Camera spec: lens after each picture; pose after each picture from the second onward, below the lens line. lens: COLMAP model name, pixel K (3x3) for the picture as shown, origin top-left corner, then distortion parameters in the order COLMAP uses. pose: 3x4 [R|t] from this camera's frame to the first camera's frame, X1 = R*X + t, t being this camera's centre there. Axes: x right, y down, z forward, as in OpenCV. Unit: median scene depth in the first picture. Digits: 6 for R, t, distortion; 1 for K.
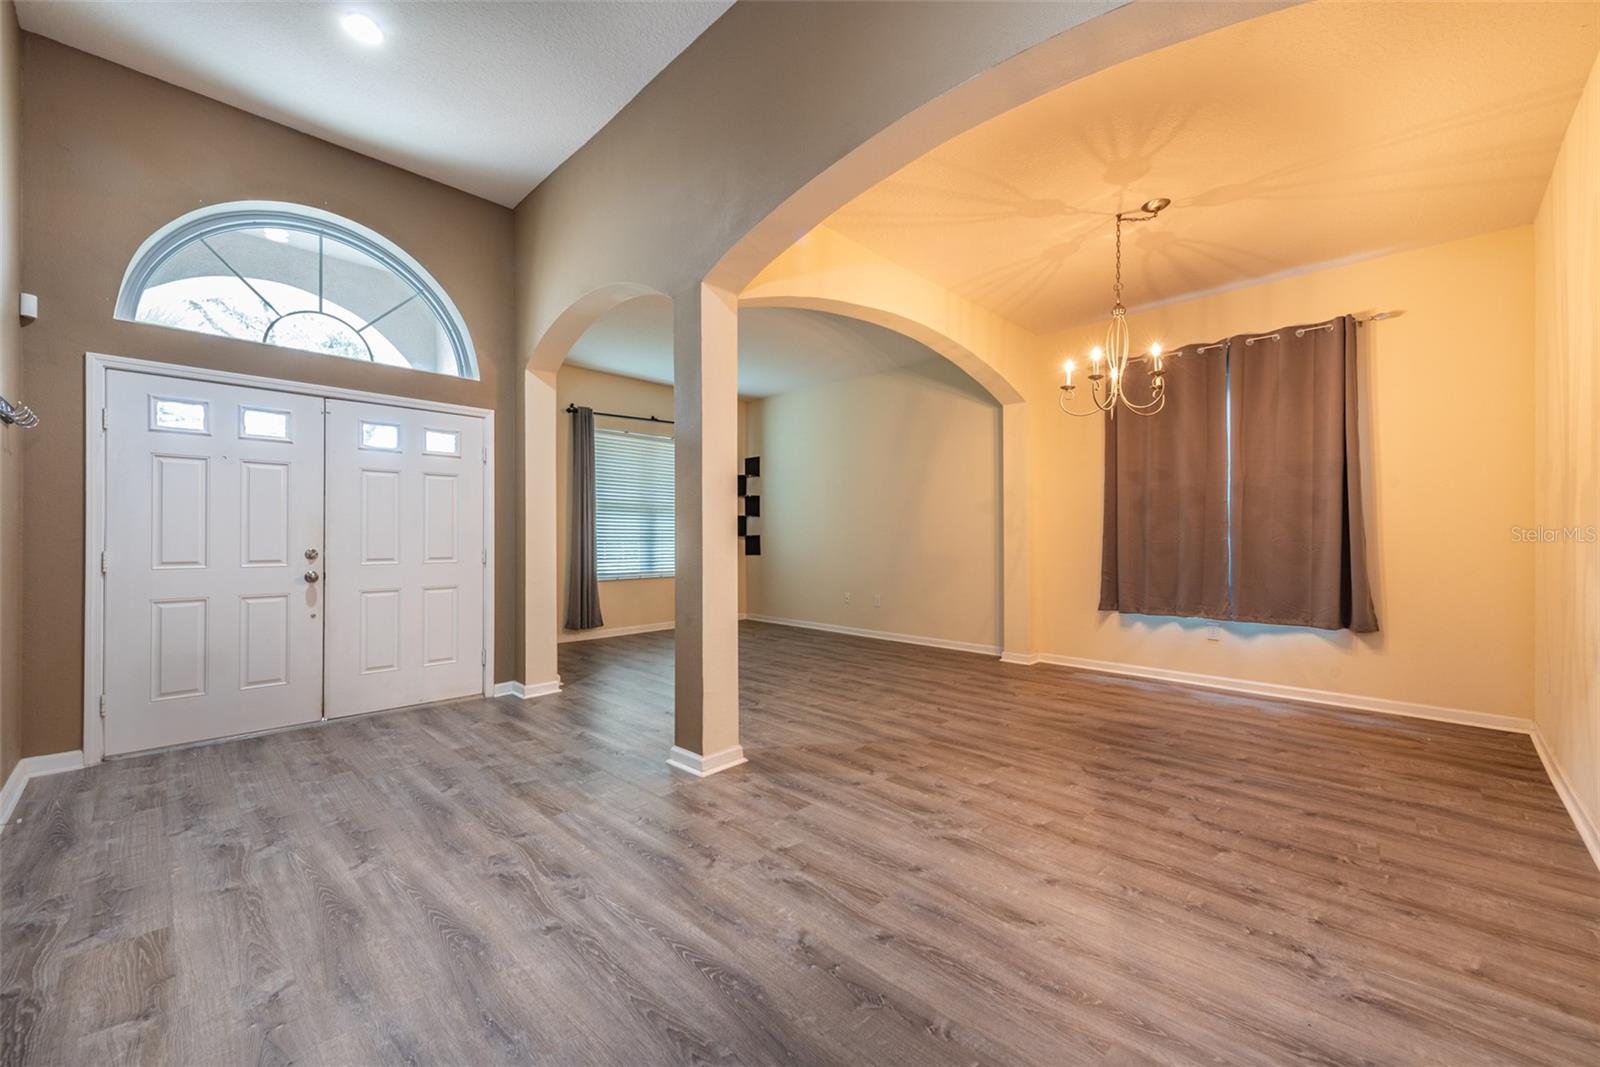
lens RADIAL K [[630.2, 0, 796.9], [0, 630.2, 538.7], [0, 0, 1]] dist [0.018760, -0.005457]
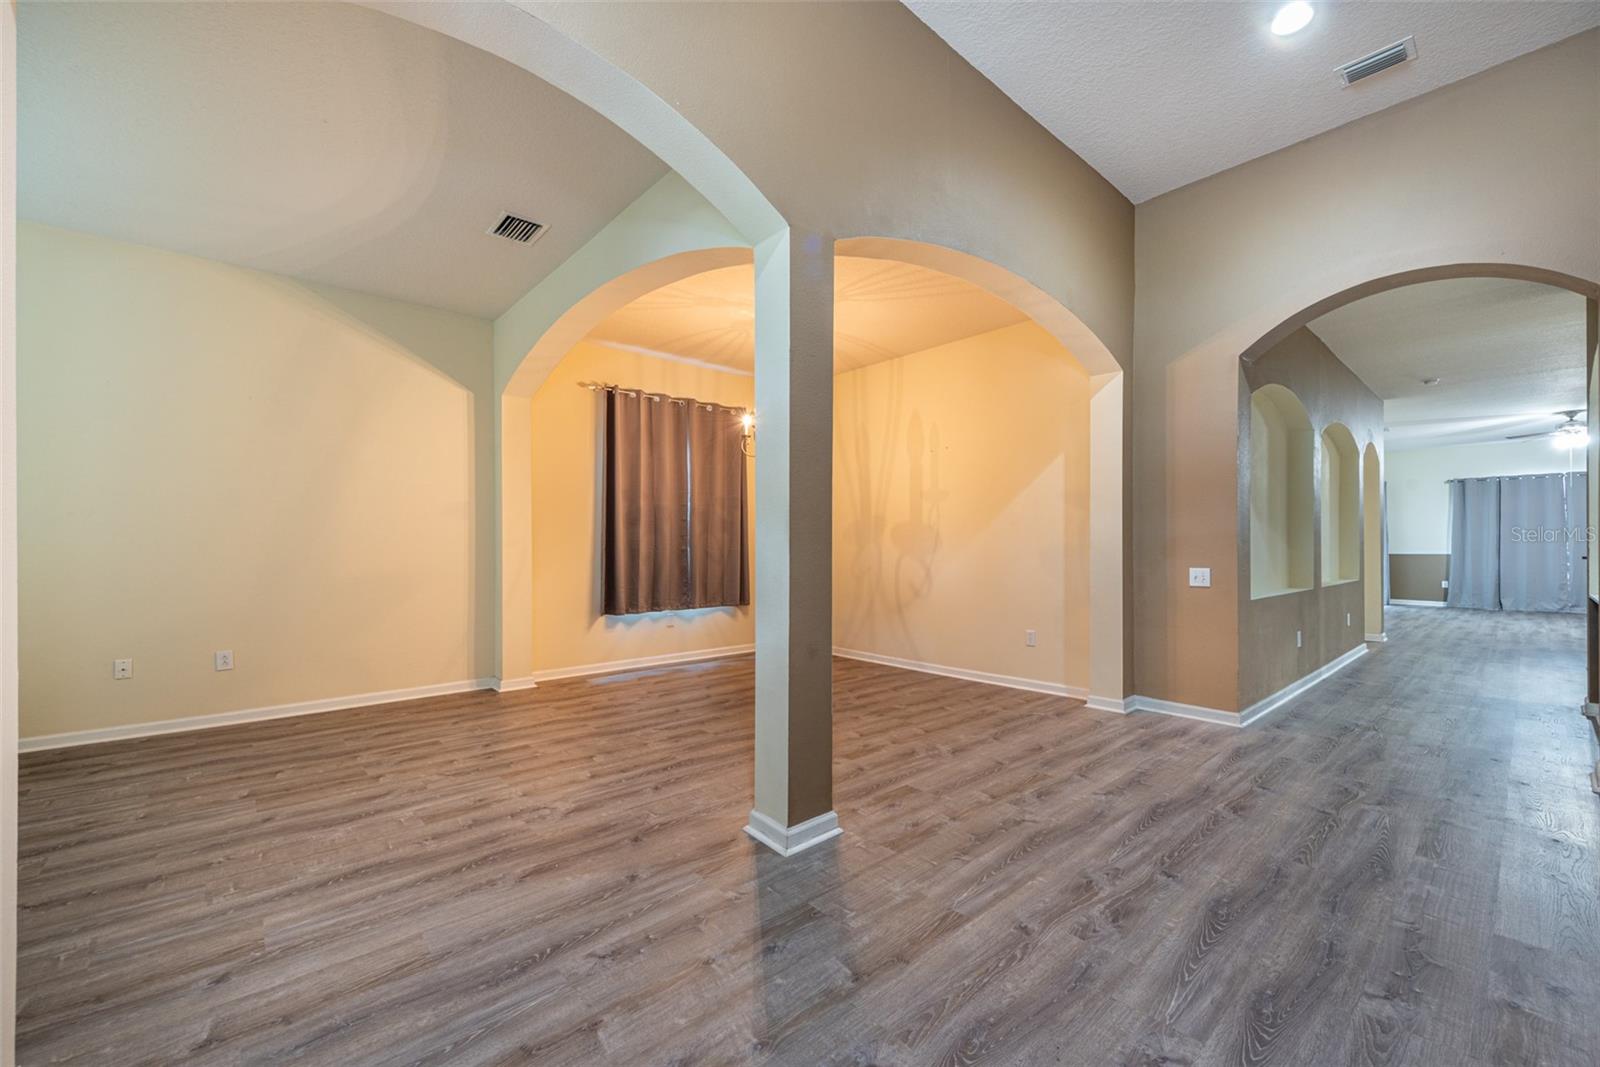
lens RADIAL K [[630.2, 0, 831.3], [0, 630.2, 542.7], [0, 0, 1]] dist [0.018760, -0.005457]
pose [[0.053764, 0.004369, 0.998544, -1.056128], [0.007381, 0.999961, -0.004773, -0.006158], [-0.998526, 0.007627, 0.053729, 1.022483]]
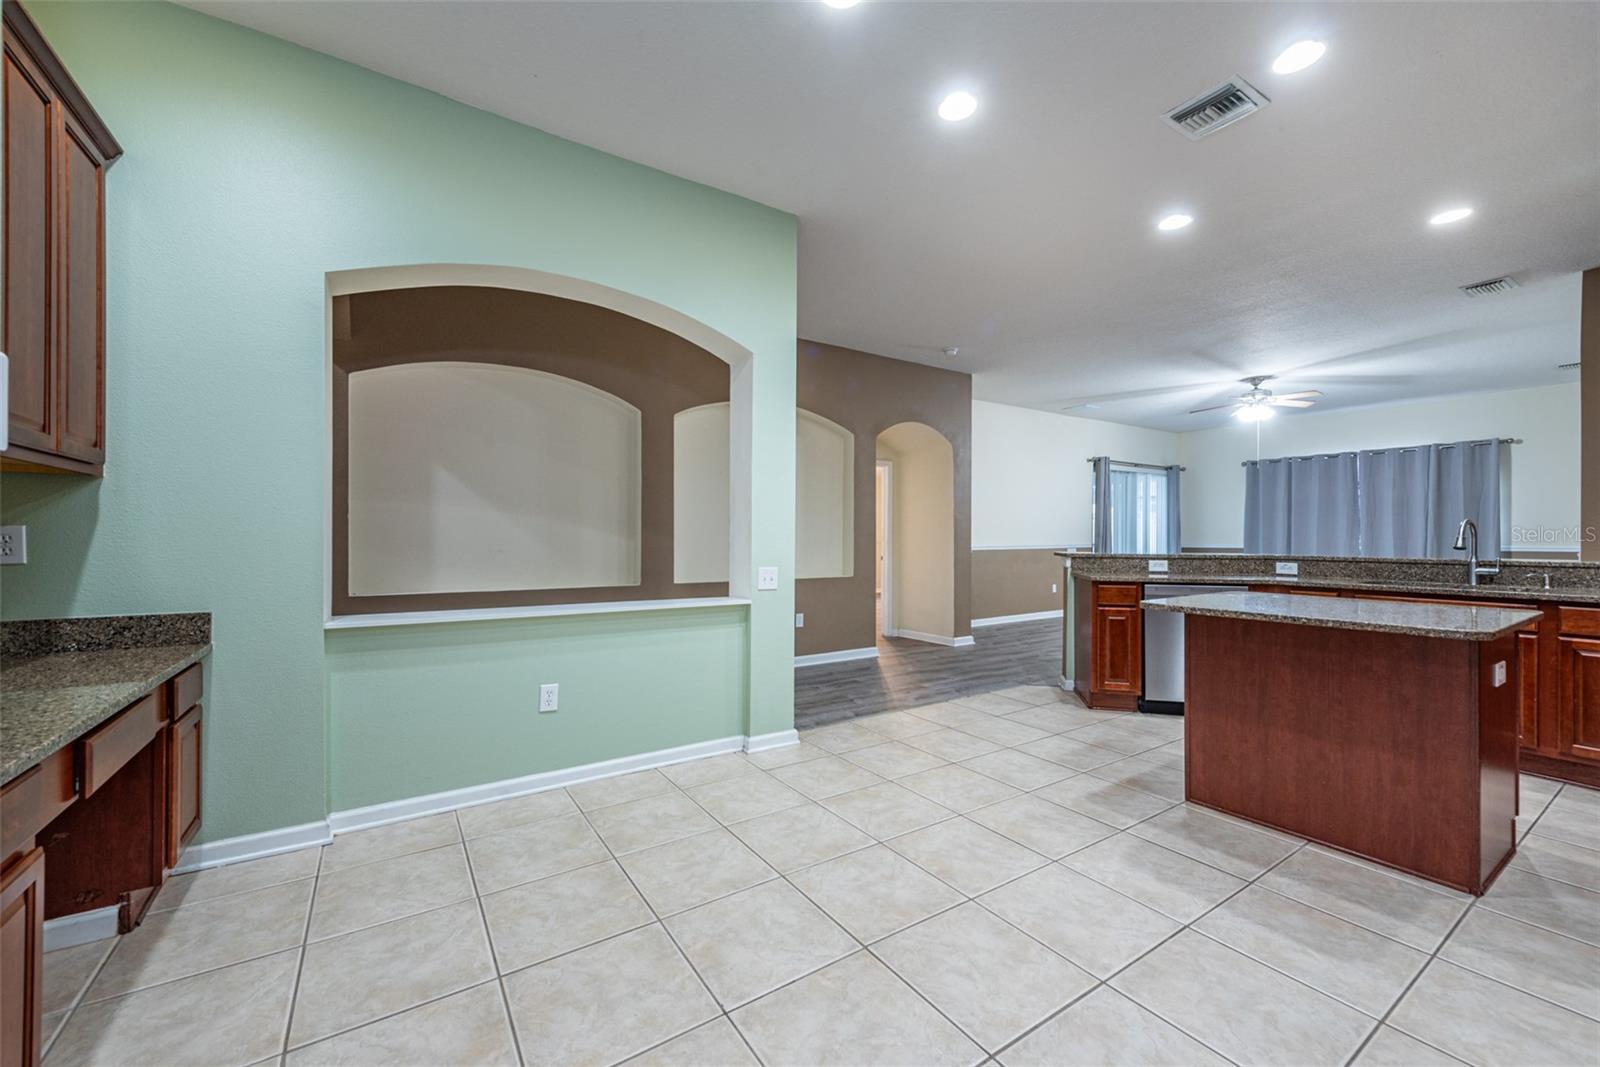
lens RADIAL K [[630.2, 0, 806.3], [0, 630.2, 539.4], [0, 0, 1]] dist [0.018760, -0.005457]
pose [[0.202934, -0.005298, 0.979178, -0.674072], [0.002904, 0.999984, 0.004809, 0.006219], [-0.979188, 0.001867, 0.202946, -1.167375]]
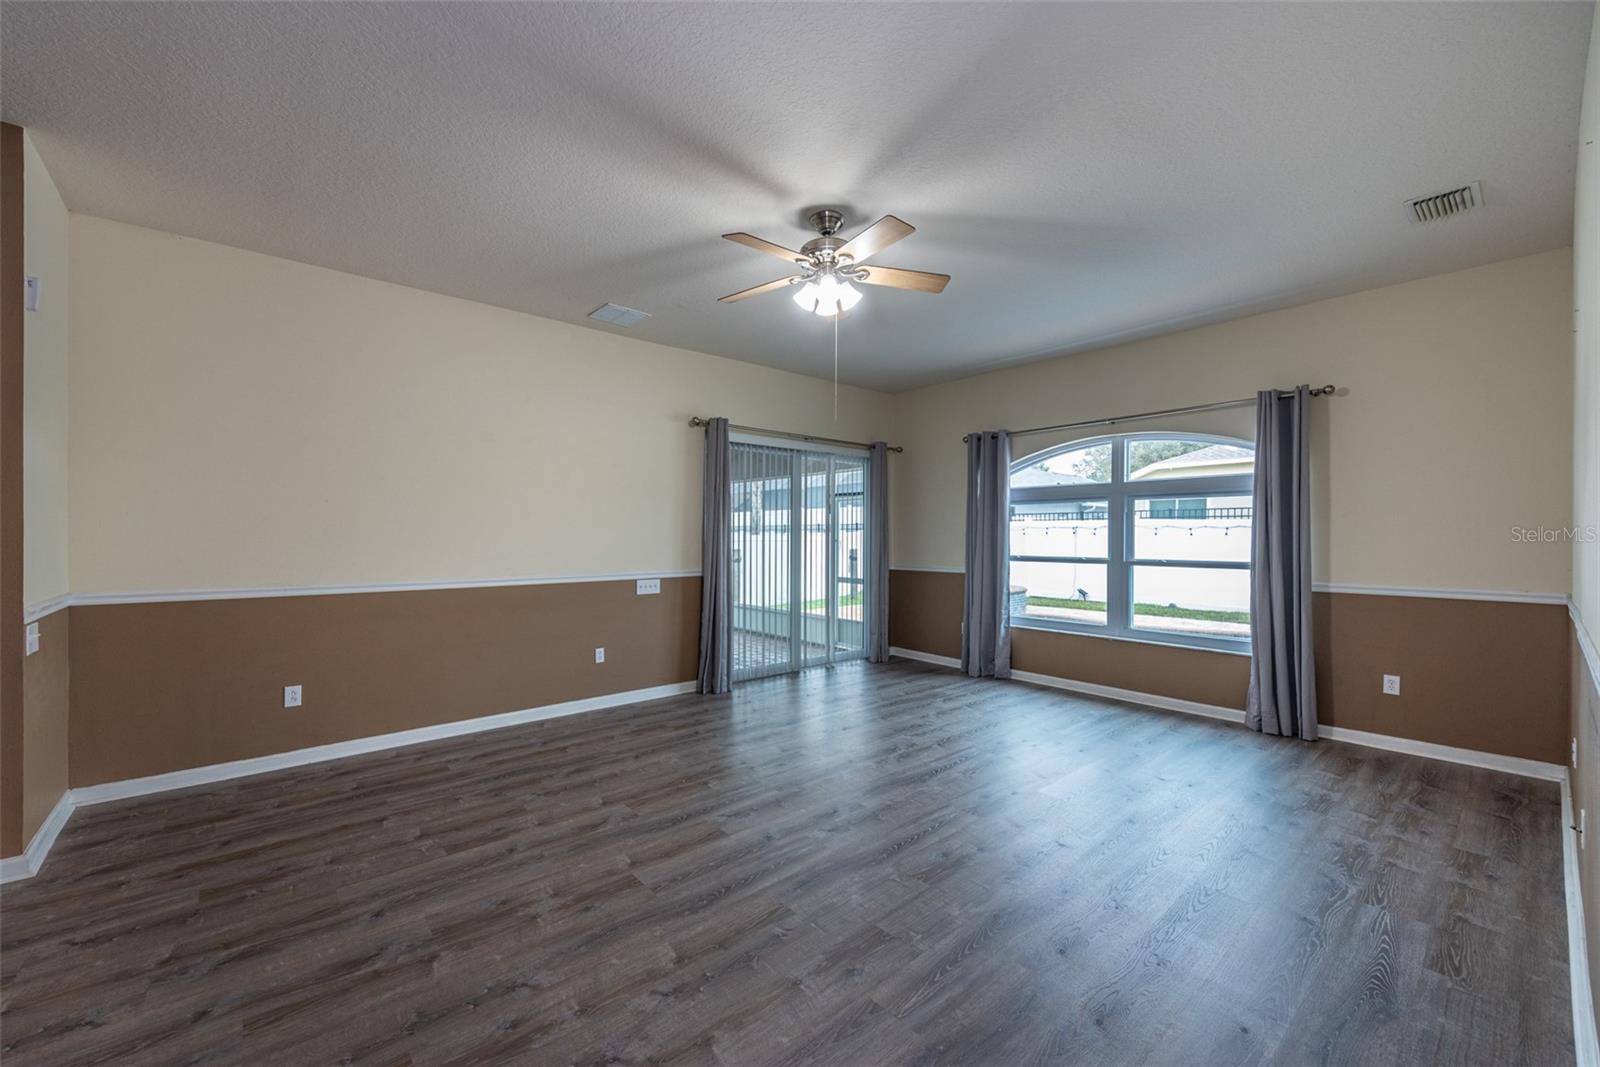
lens RADIAL K [[630.2, 0, 809.4], [0, 630.2, 549.9], [0, 0, 1]] dist [0.018760, -0.005457]
pose [[0.075950, -0.023082, 0.996844, 1.097171], [-0.000243, 0.999732, 0.023167, -0.056748], [-0.997112, -0.002001, 0.075924, -2.513426]]
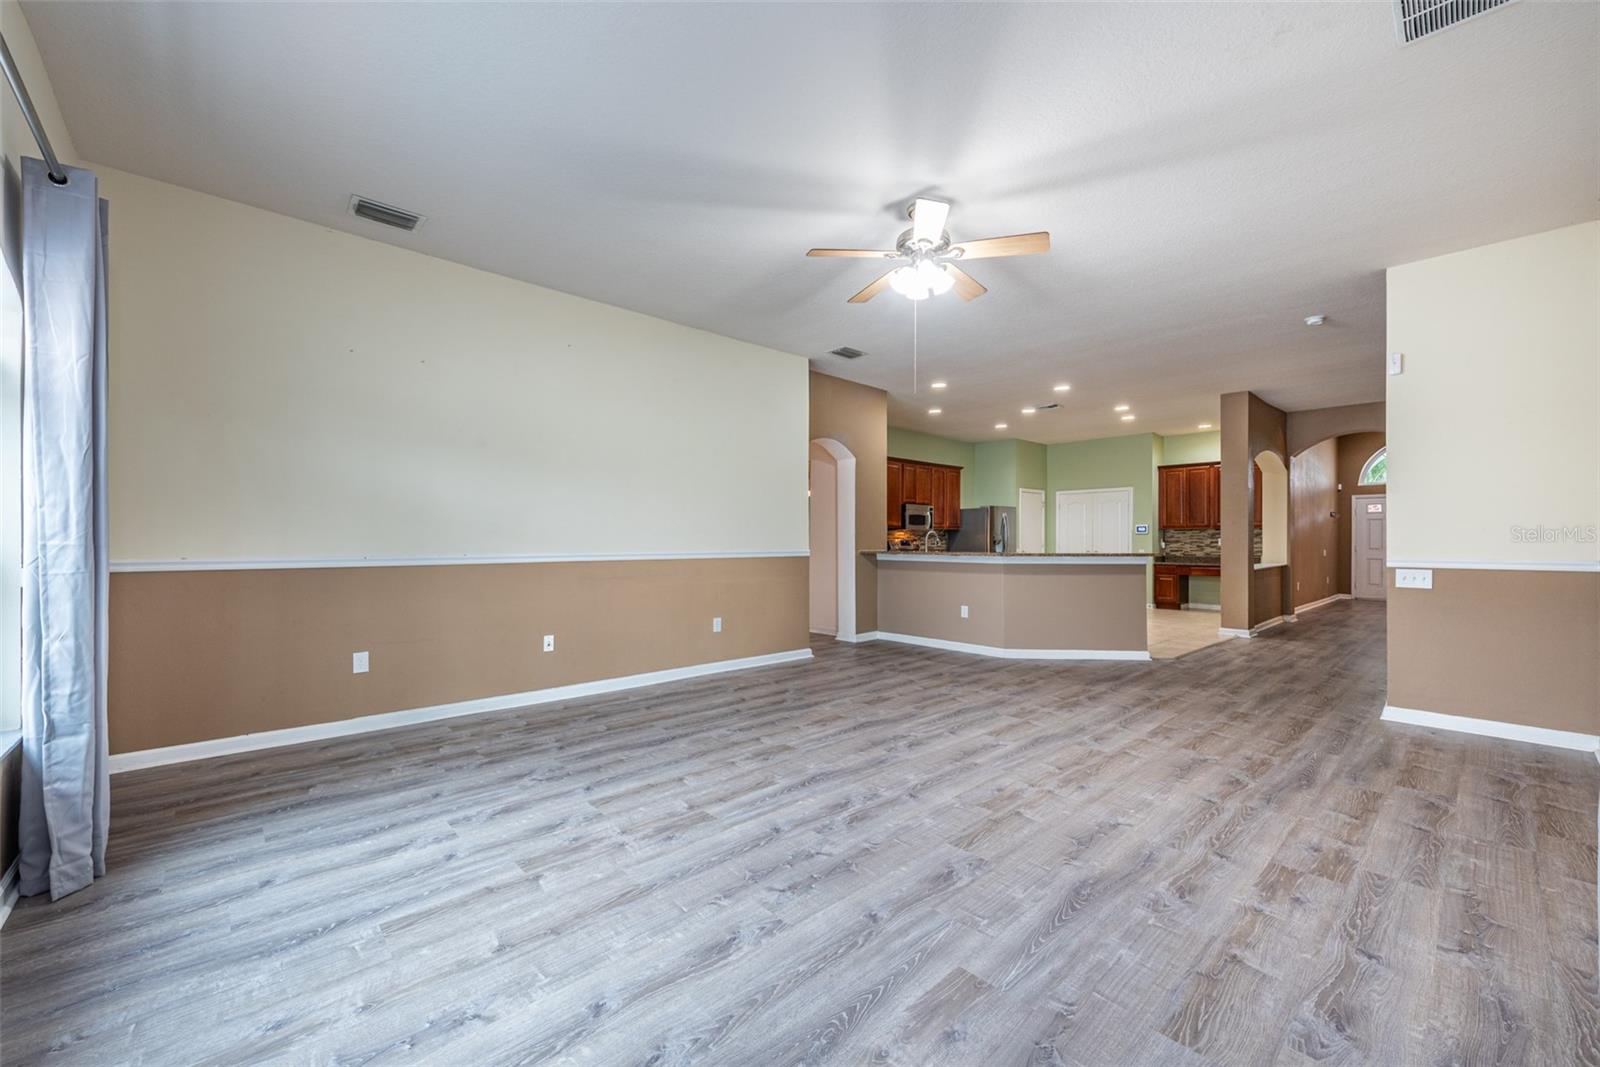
lens RADIAL K [[630.2, 0, 807.6], [0, 630.2, 544.8], [0, 0, 1]] dist [0.018760, -0.005457]
pose [[-0.040904, 0.004683, -0.999152, 3.537289], [-0.005873, 0.999971, 0.004928, 0.024248], [0.999146, 0.006069, -0.040875, -2.633078]]
